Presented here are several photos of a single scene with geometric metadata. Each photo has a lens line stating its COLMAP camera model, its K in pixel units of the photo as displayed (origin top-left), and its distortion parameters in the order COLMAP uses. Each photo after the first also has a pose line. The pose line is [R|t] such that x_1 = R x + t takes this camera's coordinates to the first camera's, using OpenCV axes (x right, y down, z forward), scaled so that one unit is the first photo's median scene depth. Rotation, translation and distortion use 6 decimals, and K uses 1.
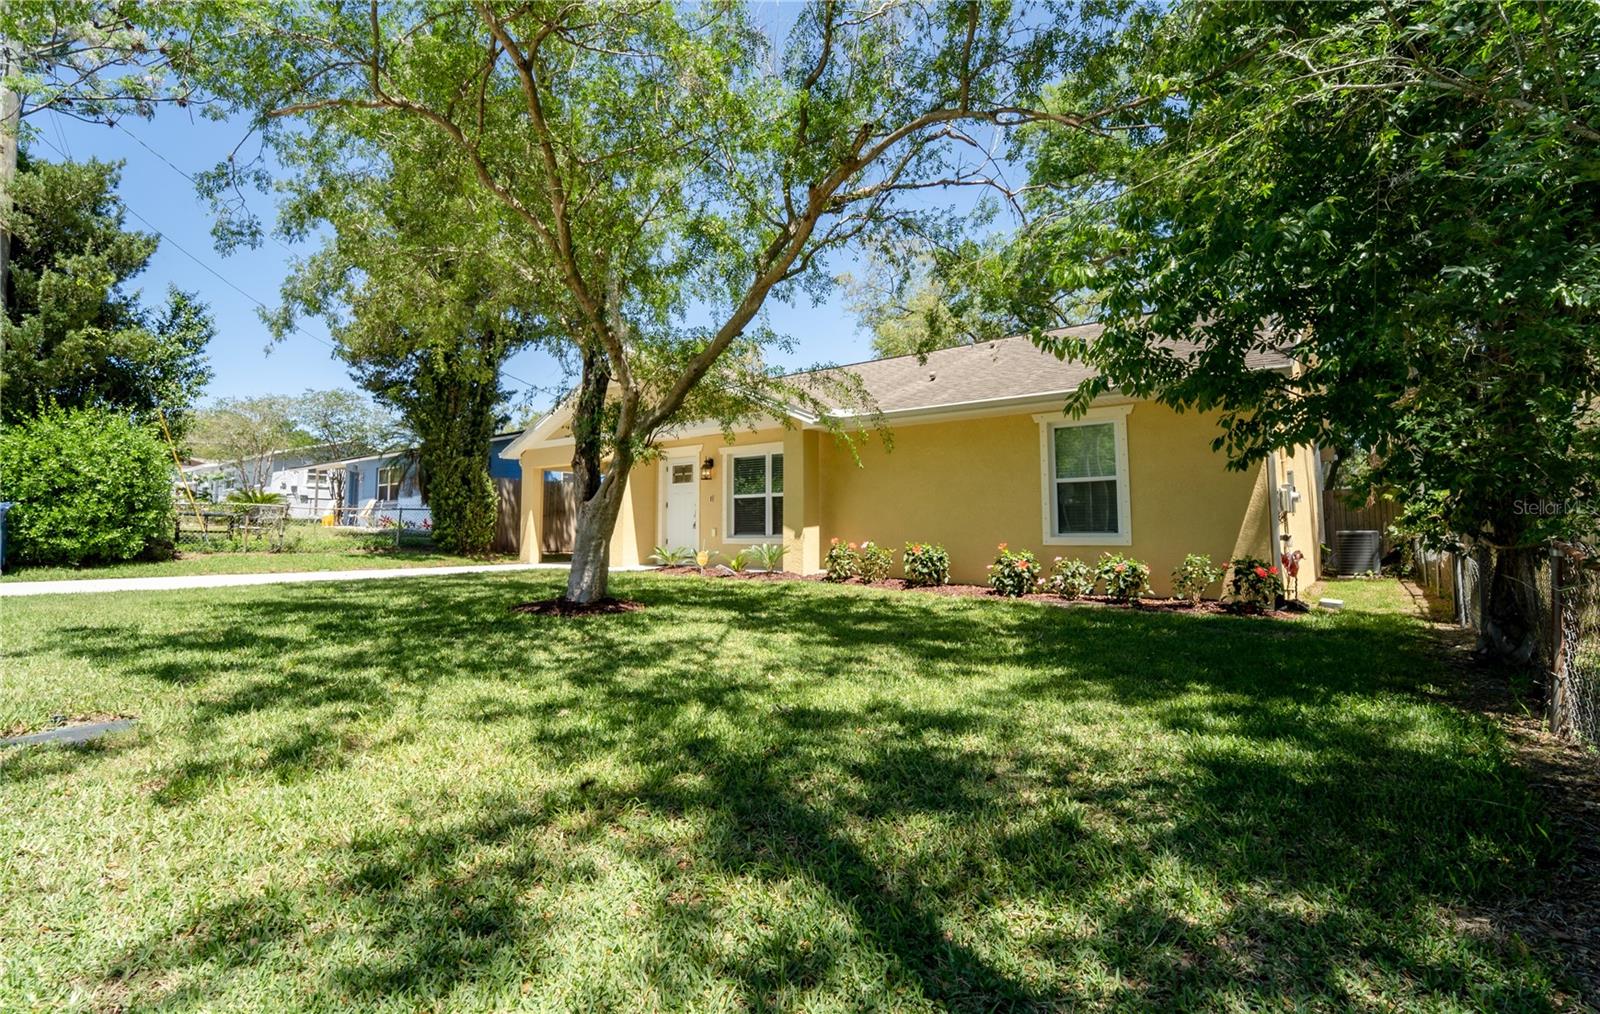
lens RADIAL K [[747.4, 0, 800.3], [0, 747.4, 461.7], [0, 0, 1]] dist [-0.000011, 0.000001]
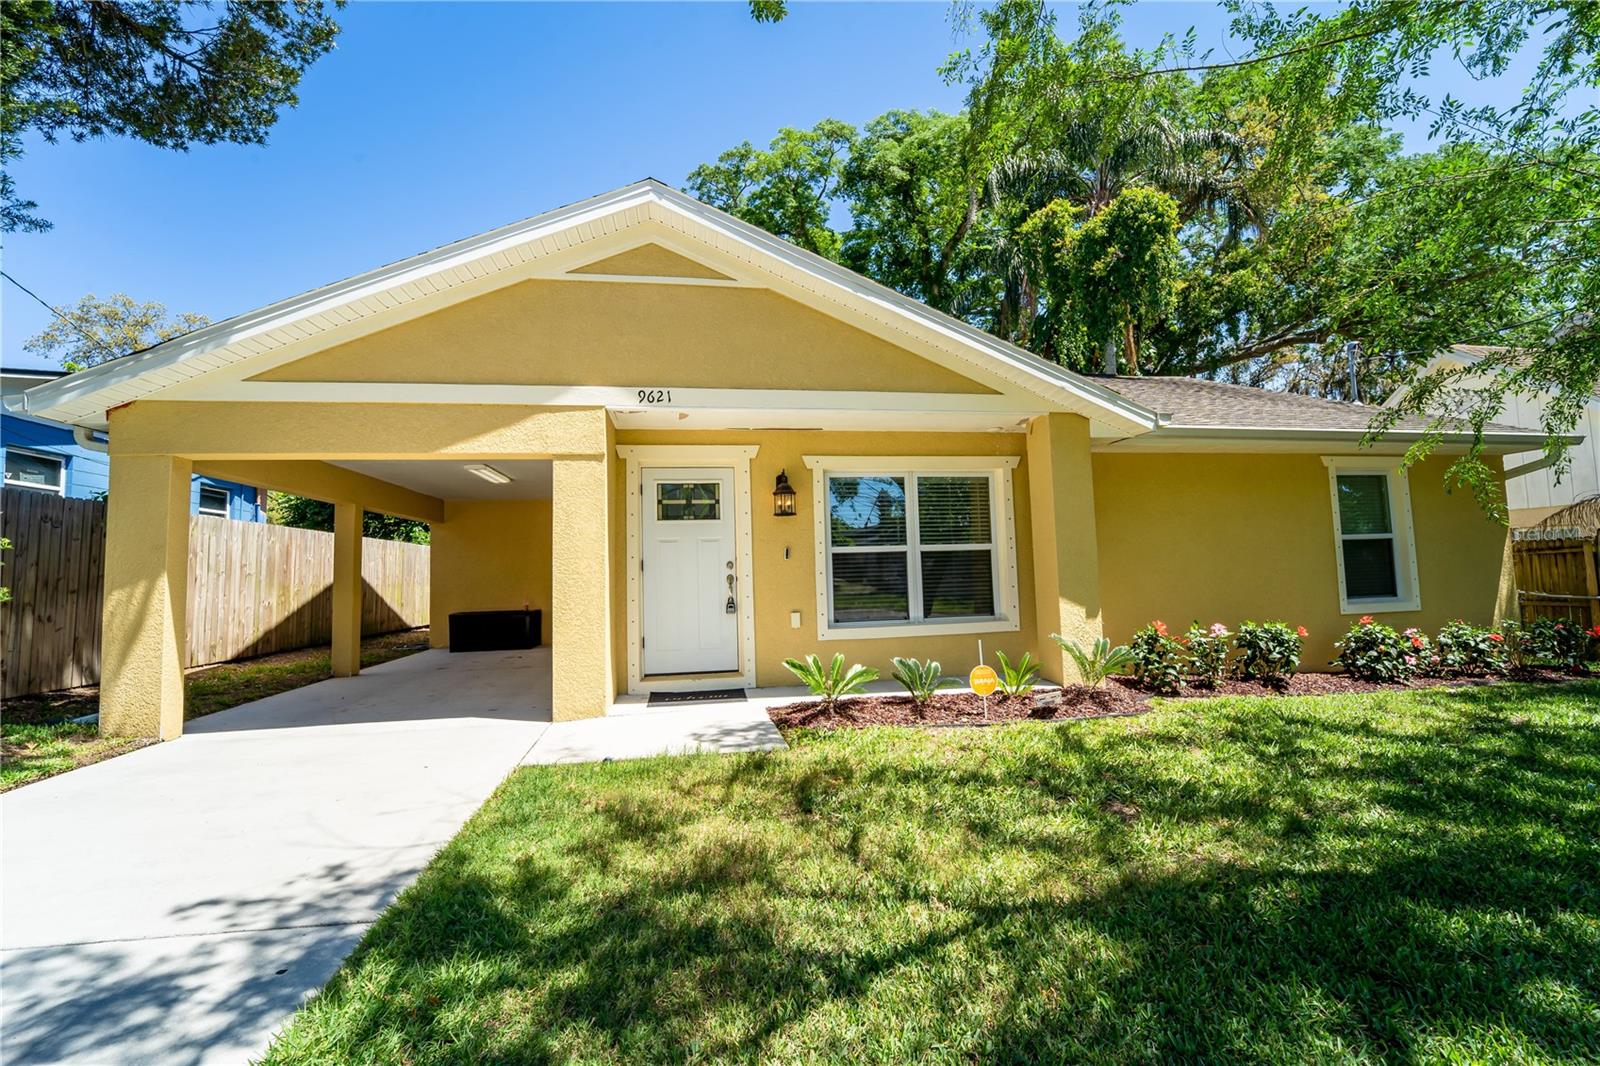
lens RADIAL K [[655.2, 0, 794.3], [0, 655.2, 528.6], [0, 0, 1]] dist [-0.020116, -0.000283]
pose [[0.680735, 0.040286, 0.731421, -0.446707], [-0.044098, 0.998929, -0.013979, 0.039037], [-0.731201, -0.022738, 0.681783, 0.694891]]
